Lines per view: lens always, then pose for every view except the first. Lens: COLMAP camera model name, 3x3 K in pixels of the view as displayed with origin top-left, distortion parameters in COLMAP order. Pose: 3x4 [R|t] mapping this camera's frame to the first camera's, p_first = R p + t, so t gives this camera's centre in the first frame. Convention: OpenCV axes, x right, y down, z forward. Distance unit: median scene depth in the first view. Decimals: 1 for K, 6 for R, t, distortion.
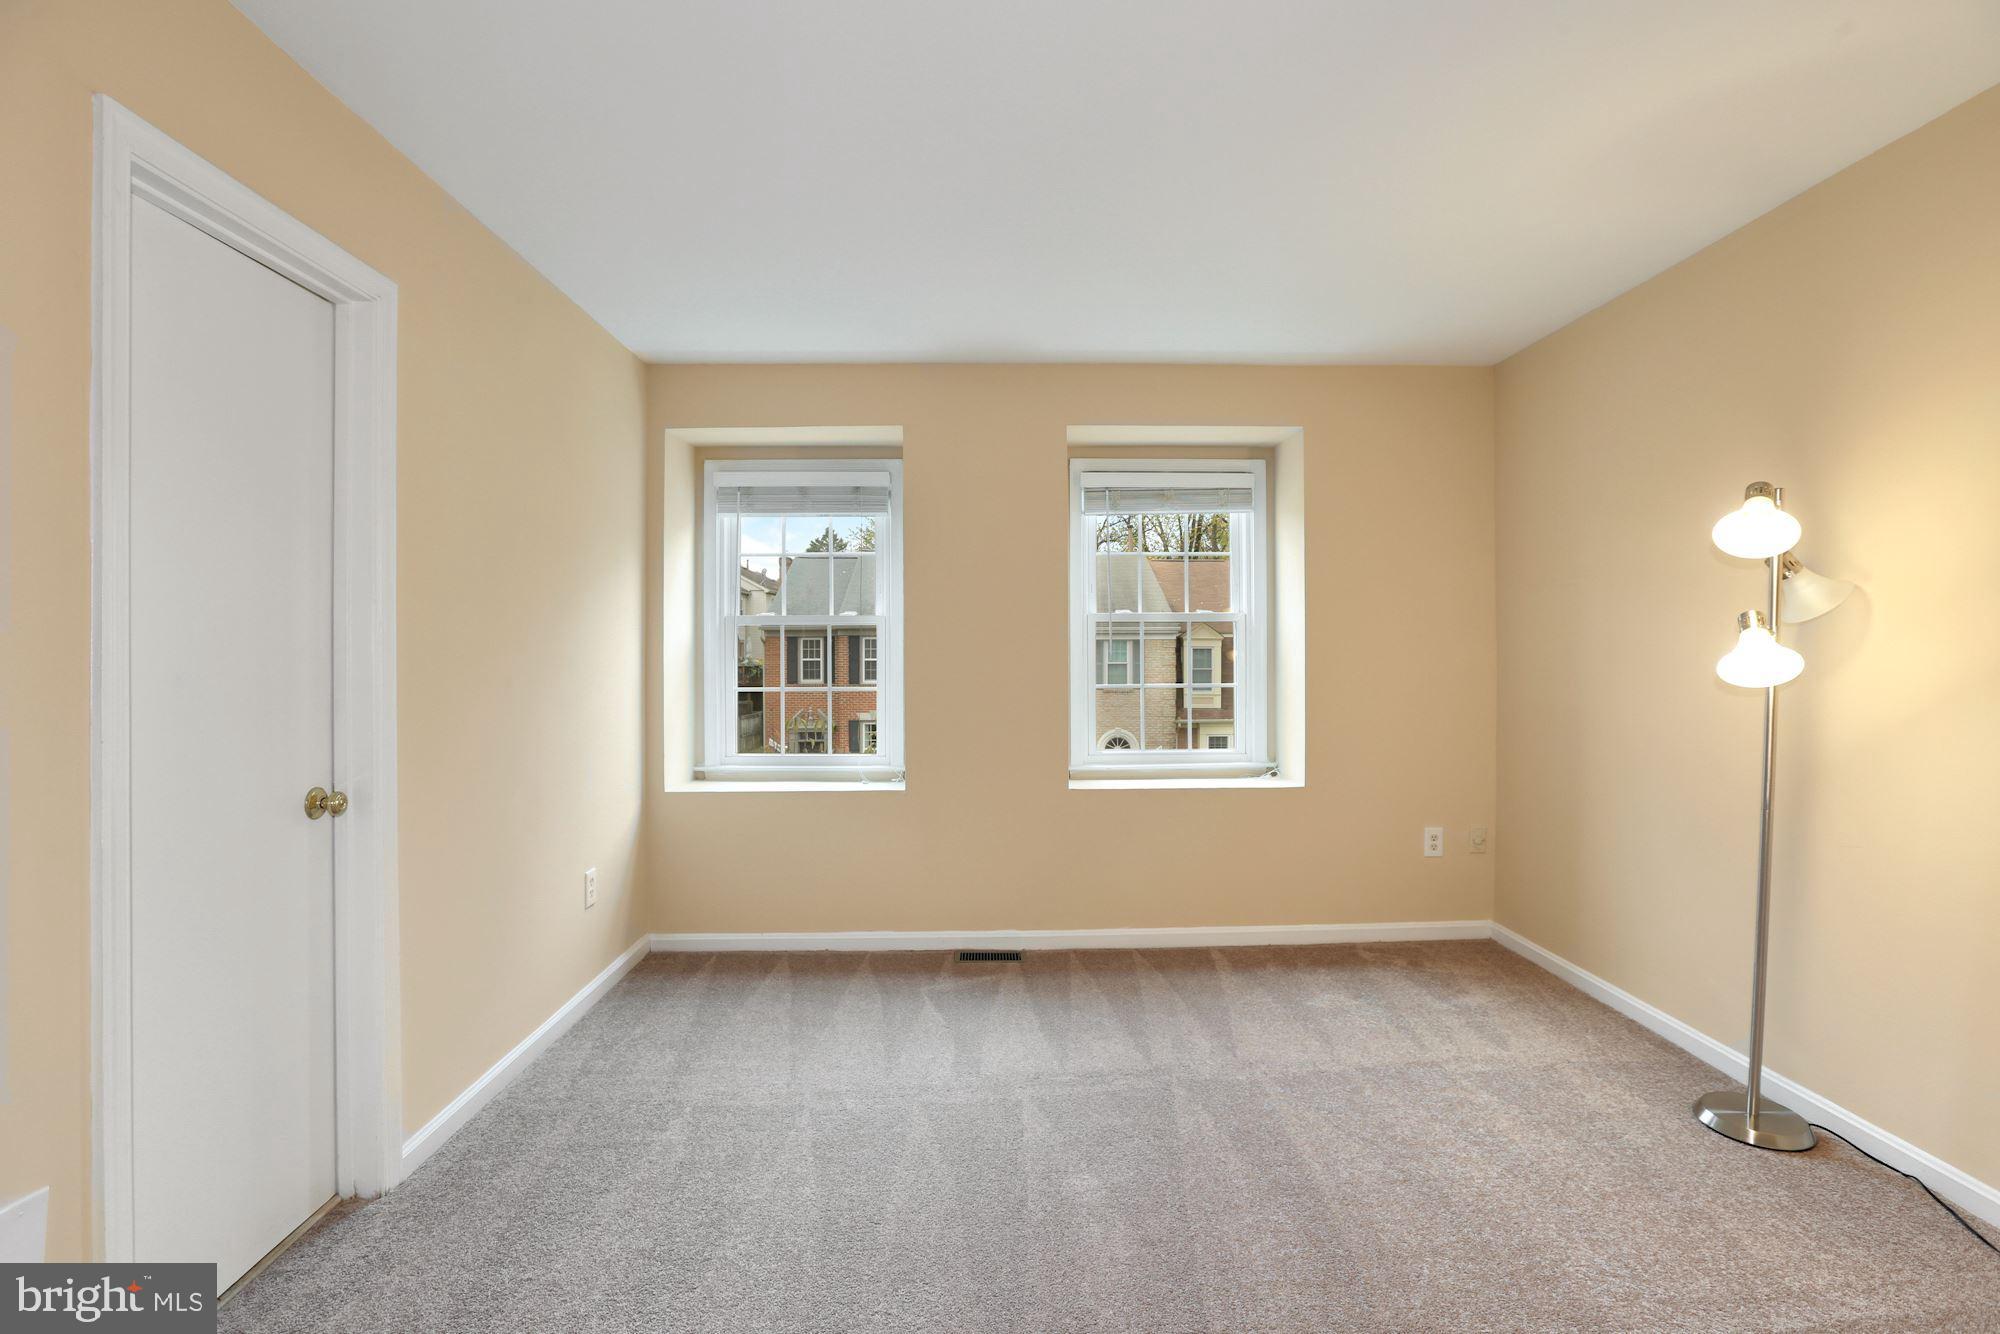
lens RADIAL K [[969.0, 0, 994.2], [0, 969.0, 644.0], [0, 0, 1]] dist [-0.060709, 0.038316]
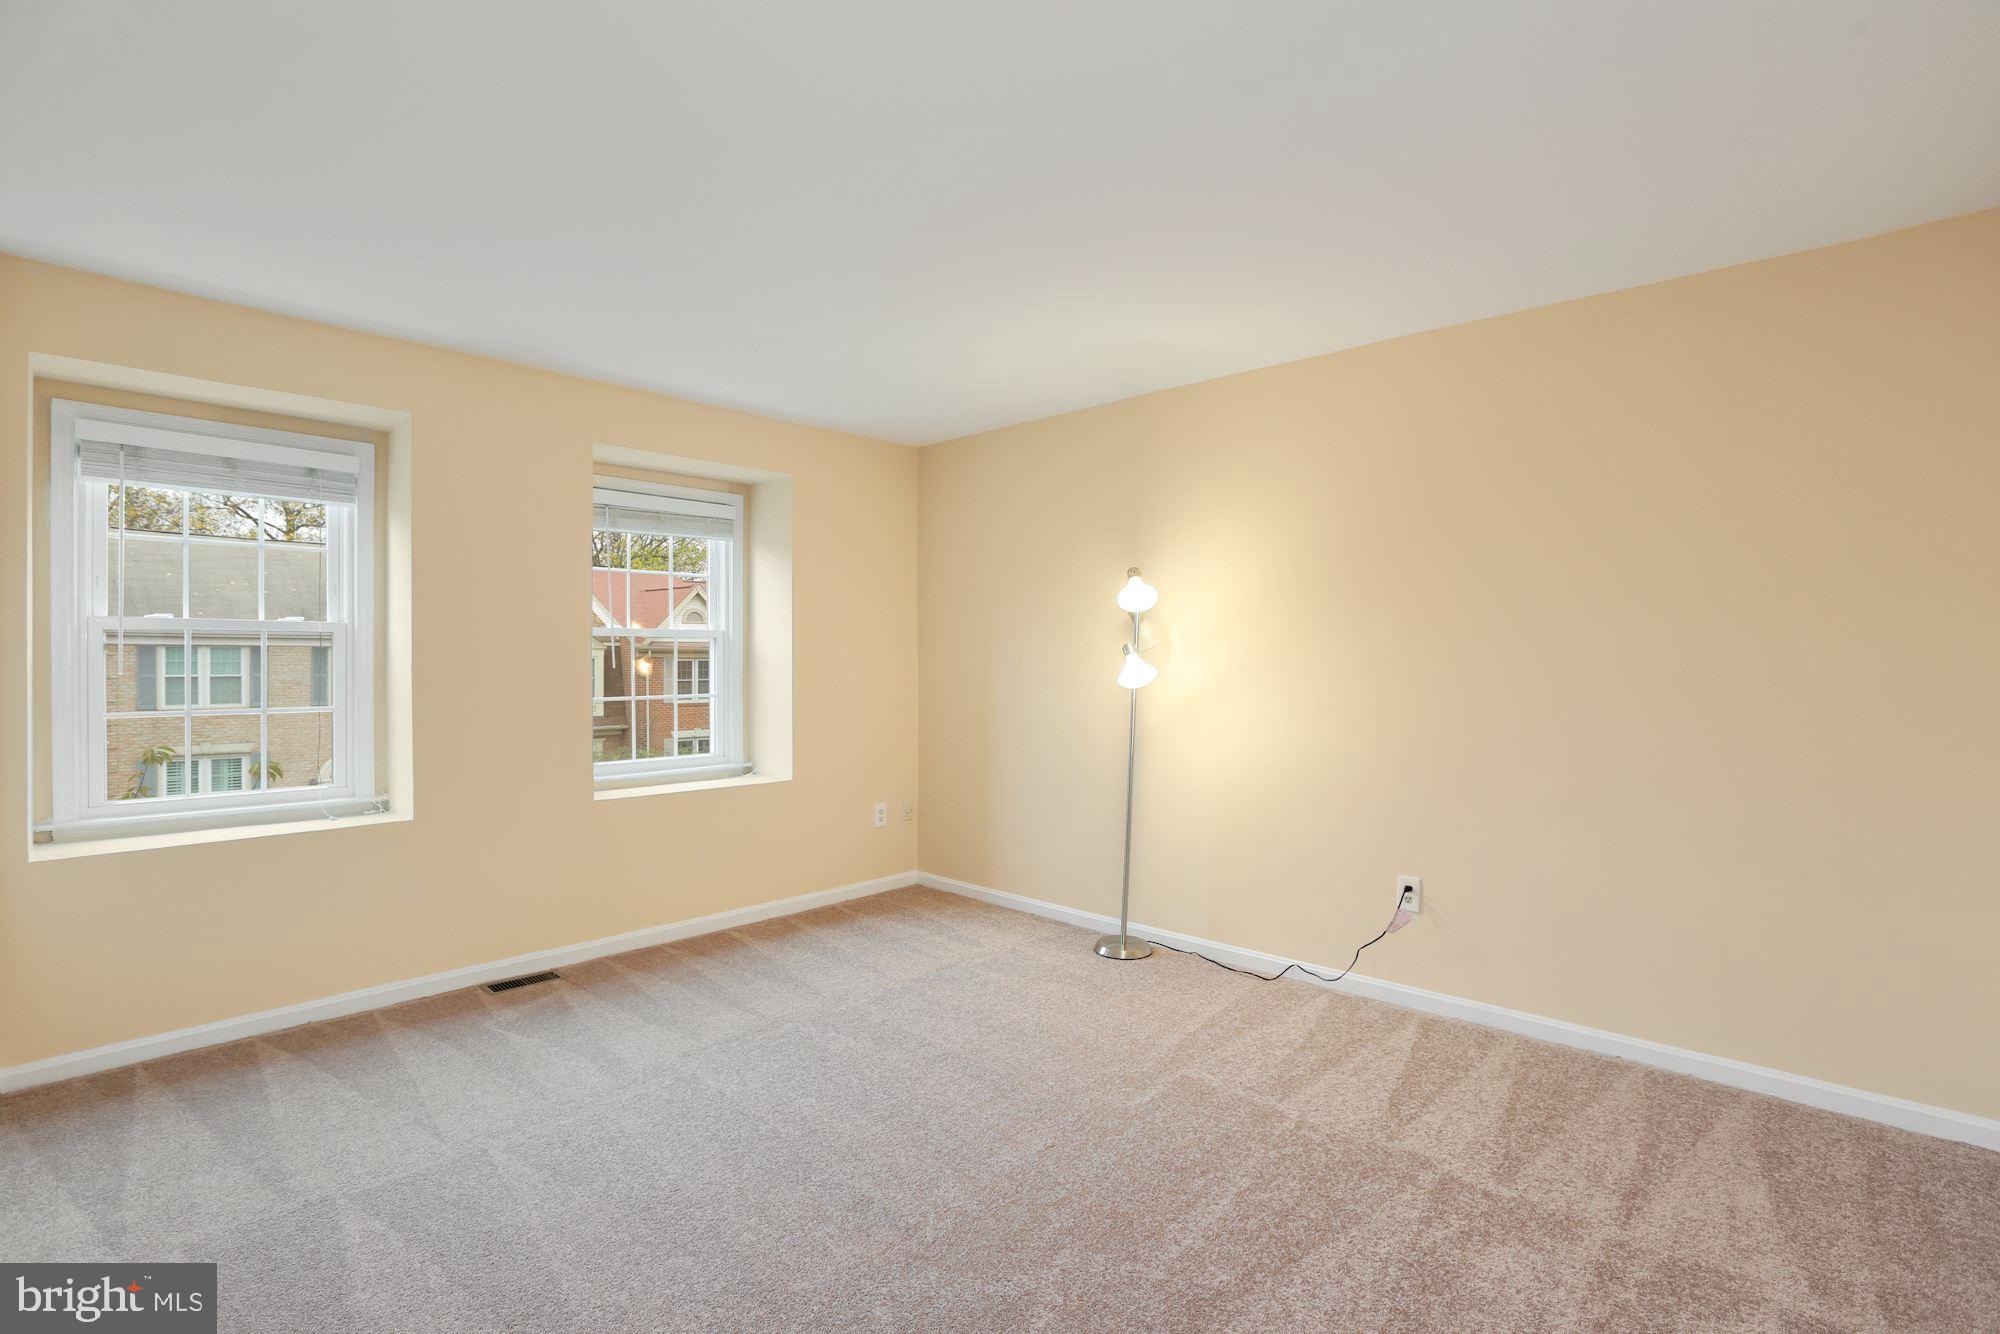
lens RADIAL K [[971.4, 0, 1029.8], [0, 971.4, 659.3], [0, 0, 1]] dist [-0.045918, 0.022703]
pose [[0.673668, 0.006643, 0.739005, -0.388758], [-0.006531, 0.999974, -0.003036, 0.002397], [-0.739006, -0.002781, 0.673694, -0.016574]]
